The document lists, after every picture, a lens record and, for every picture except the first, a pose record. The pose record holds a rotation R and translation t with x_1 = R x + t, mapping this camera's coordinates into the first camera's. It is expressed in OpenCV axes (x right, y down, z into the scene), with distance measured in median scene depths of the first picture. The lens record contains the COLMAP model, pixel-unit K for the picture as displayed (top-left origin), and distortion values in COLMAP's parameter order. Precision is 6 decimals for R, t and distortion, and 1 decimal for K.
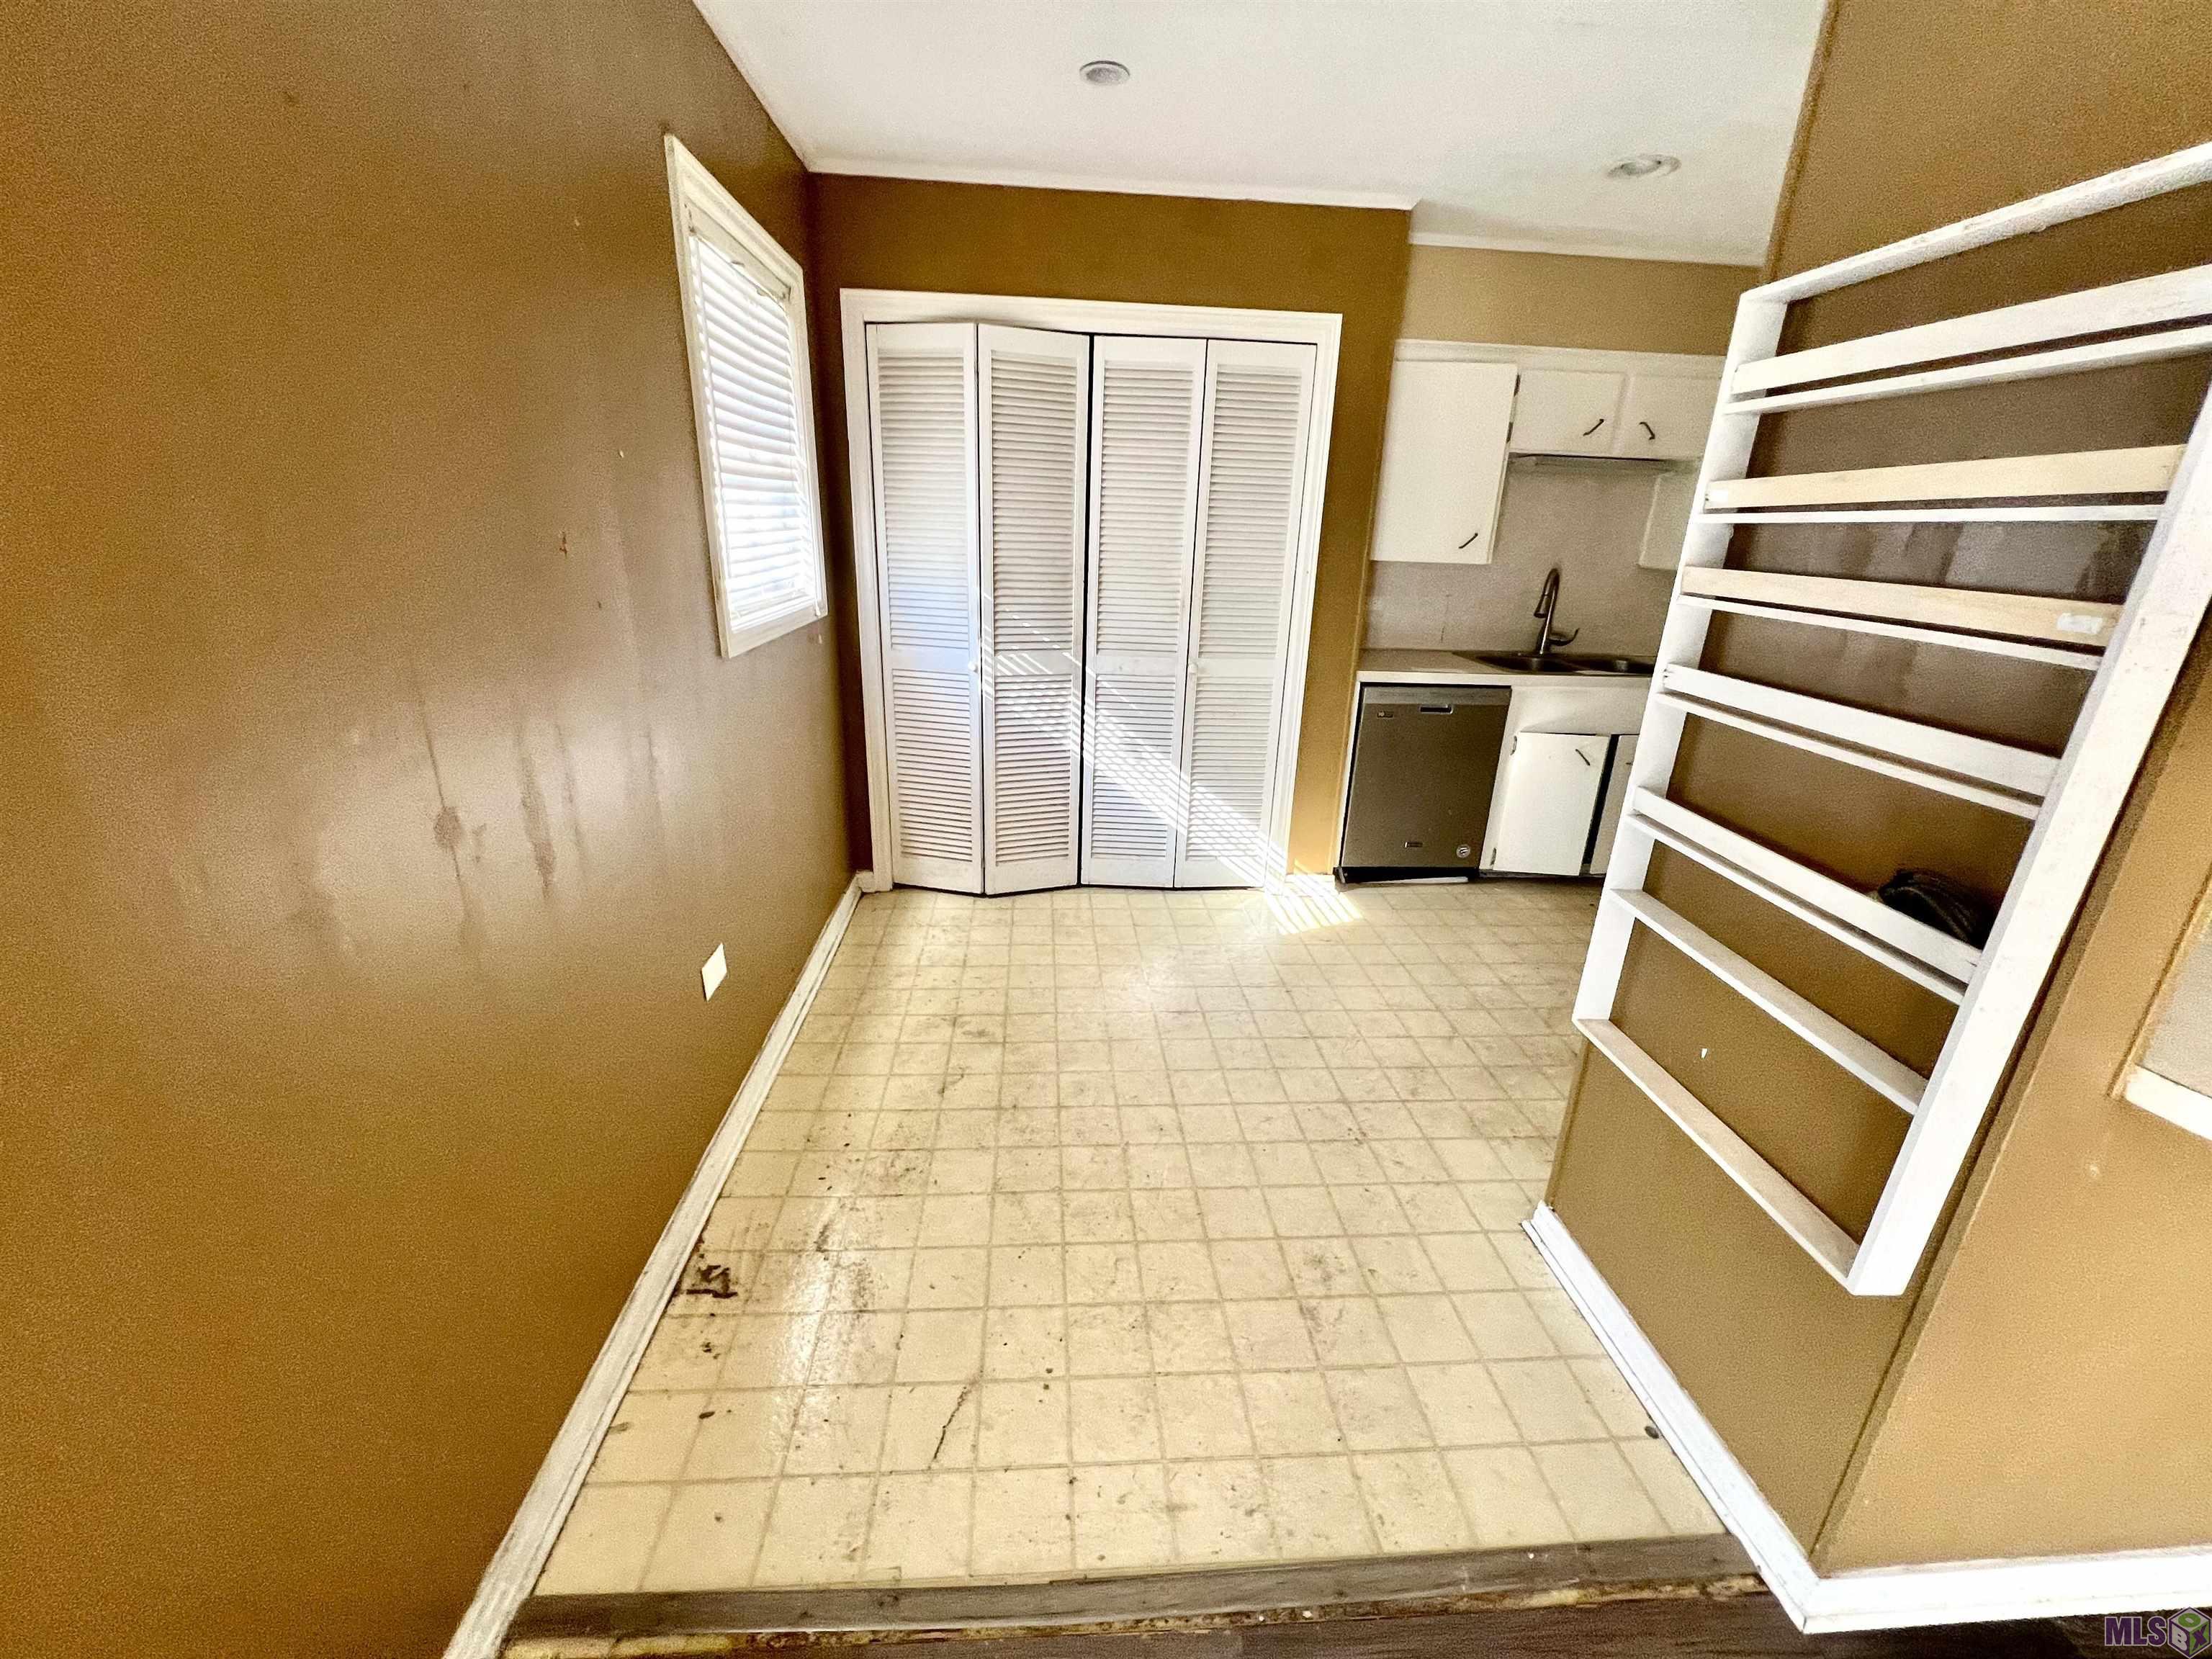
lens RADIAL K [[889.8, 0, 1098.5], [0, 889.8, 822.1], [0, 0, 1]] dist [0.002341, 0.000154]
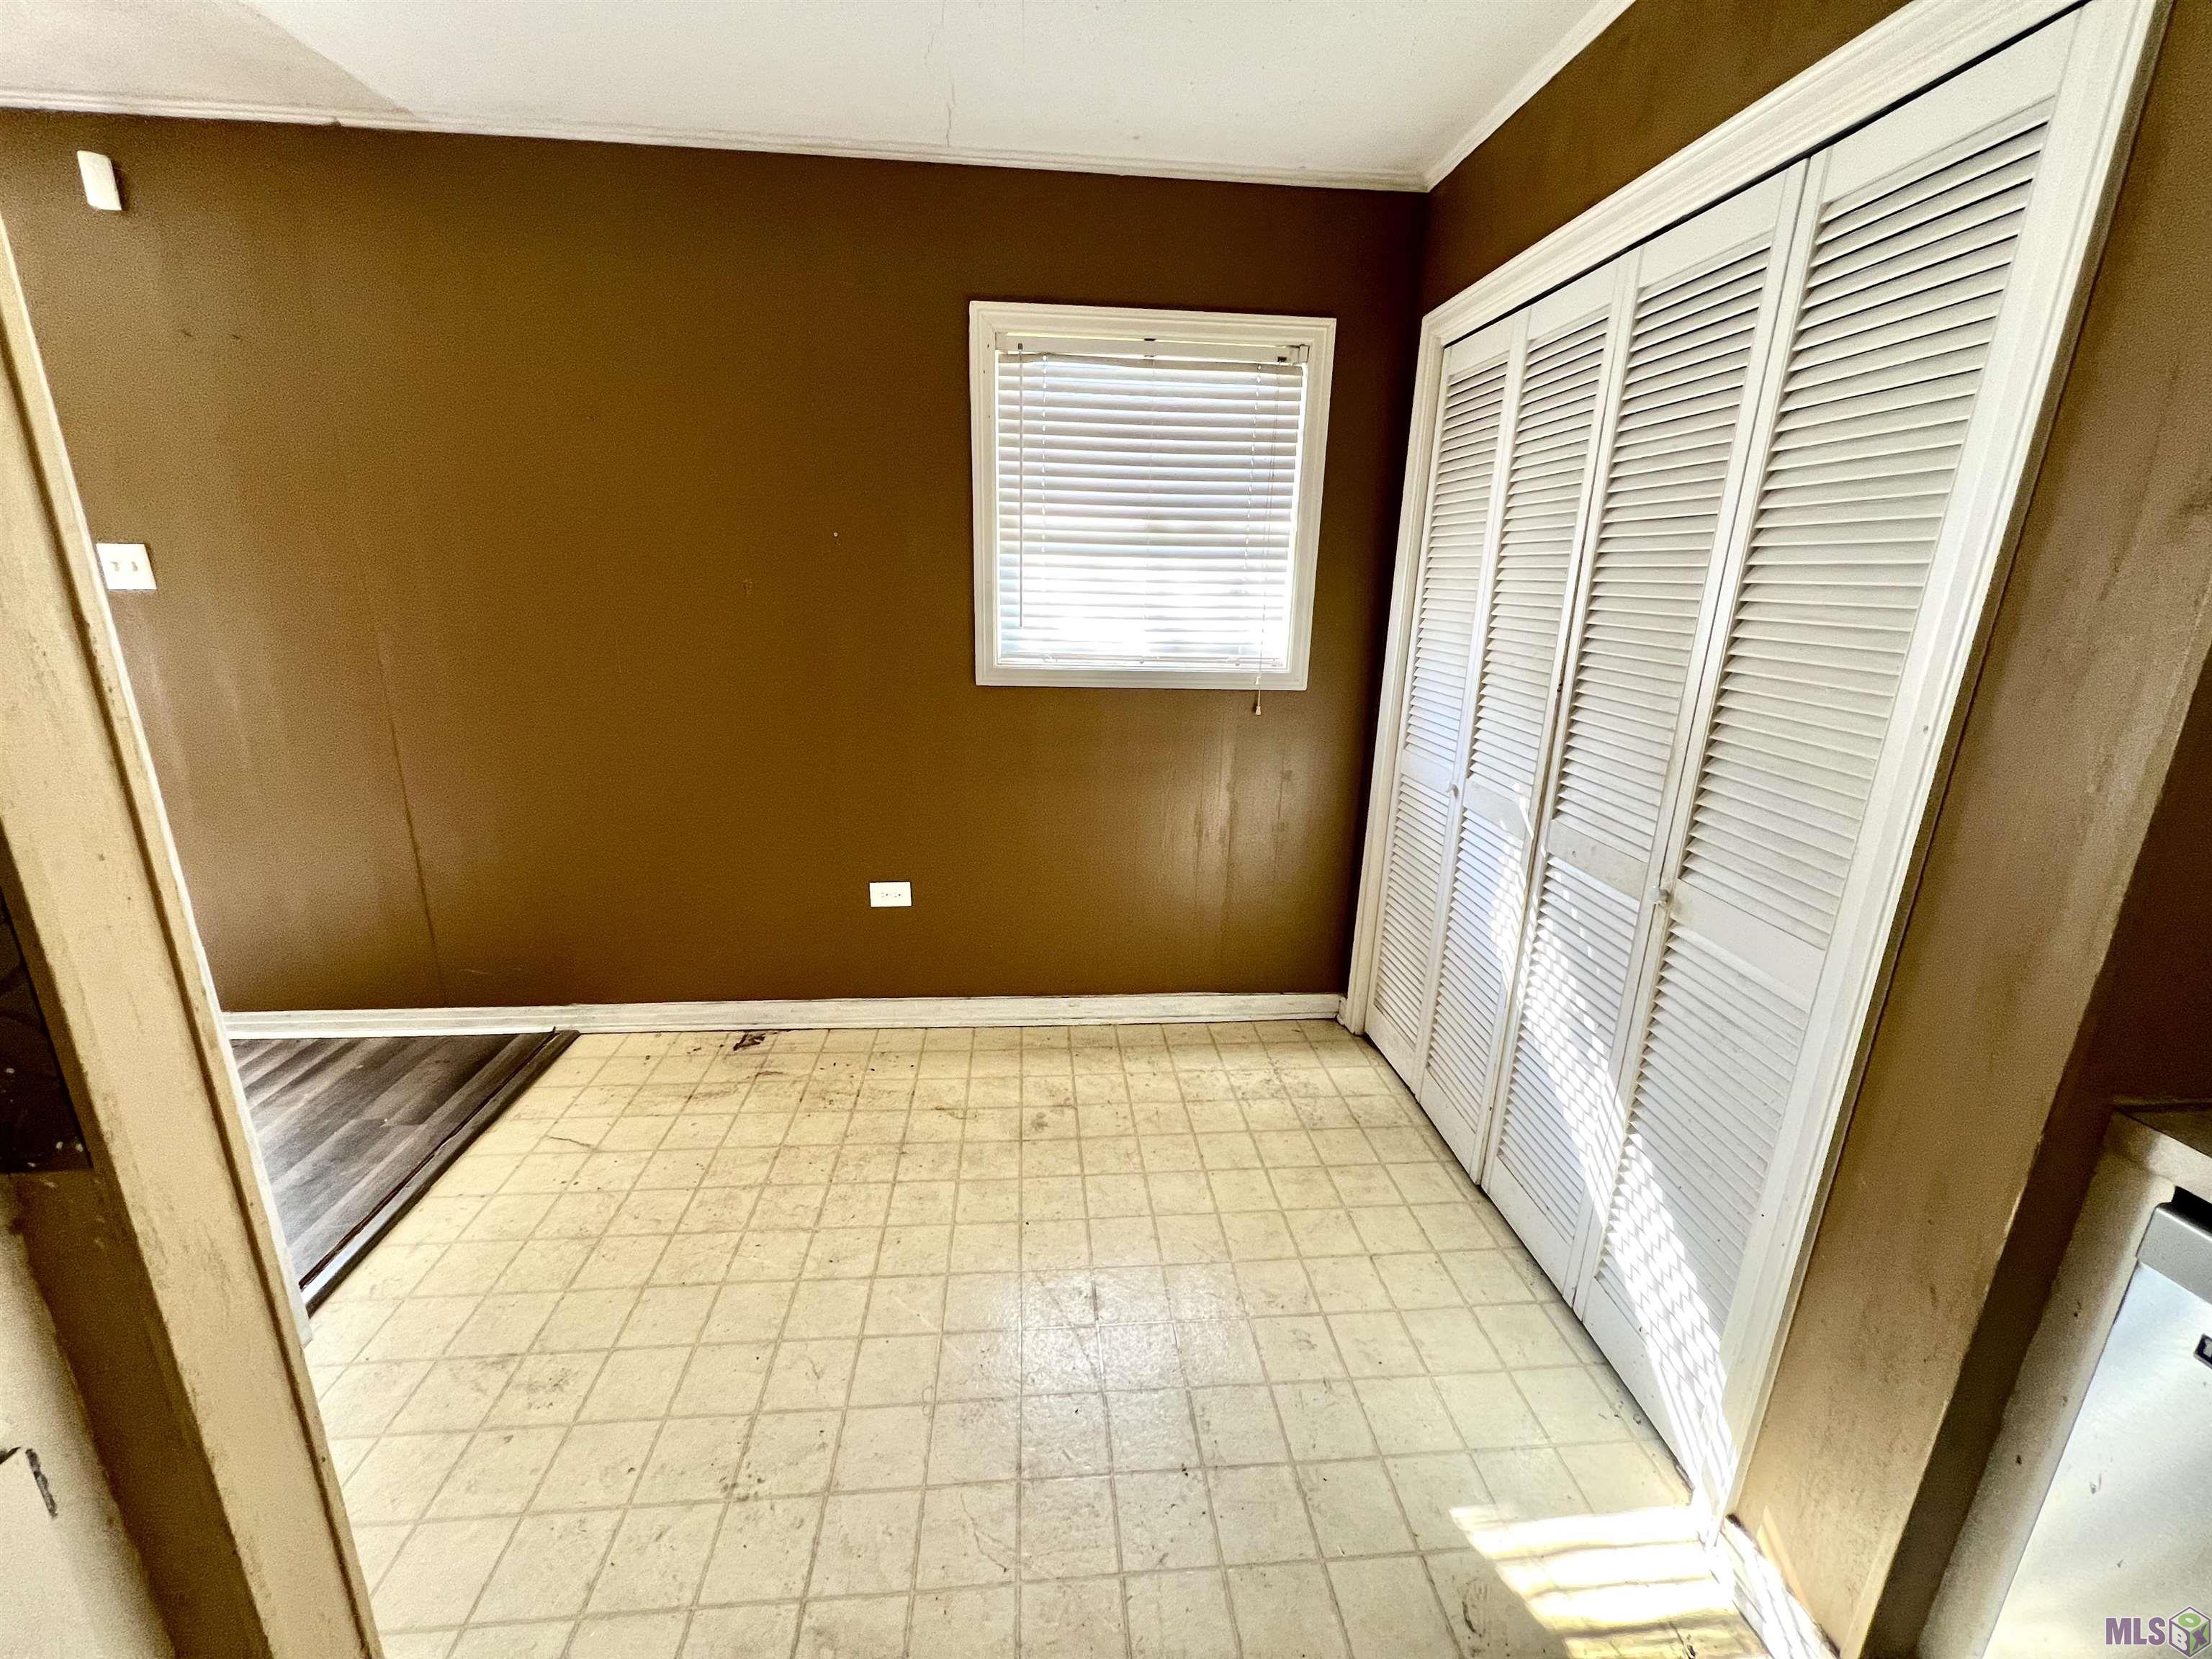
lens RADIAL K [[889.8, 0, 1104.4], [0, 889.8, 824.7], [0, 0, 1]] dist [0.002341, 0.000154]
pose [[0.017087, 0.243473, -0.969757, 0.763271], [-0.343782, 0.912196, 0.222964, -0.303727], [0.938894, 0.329575, 0.099288, 0.972216]]
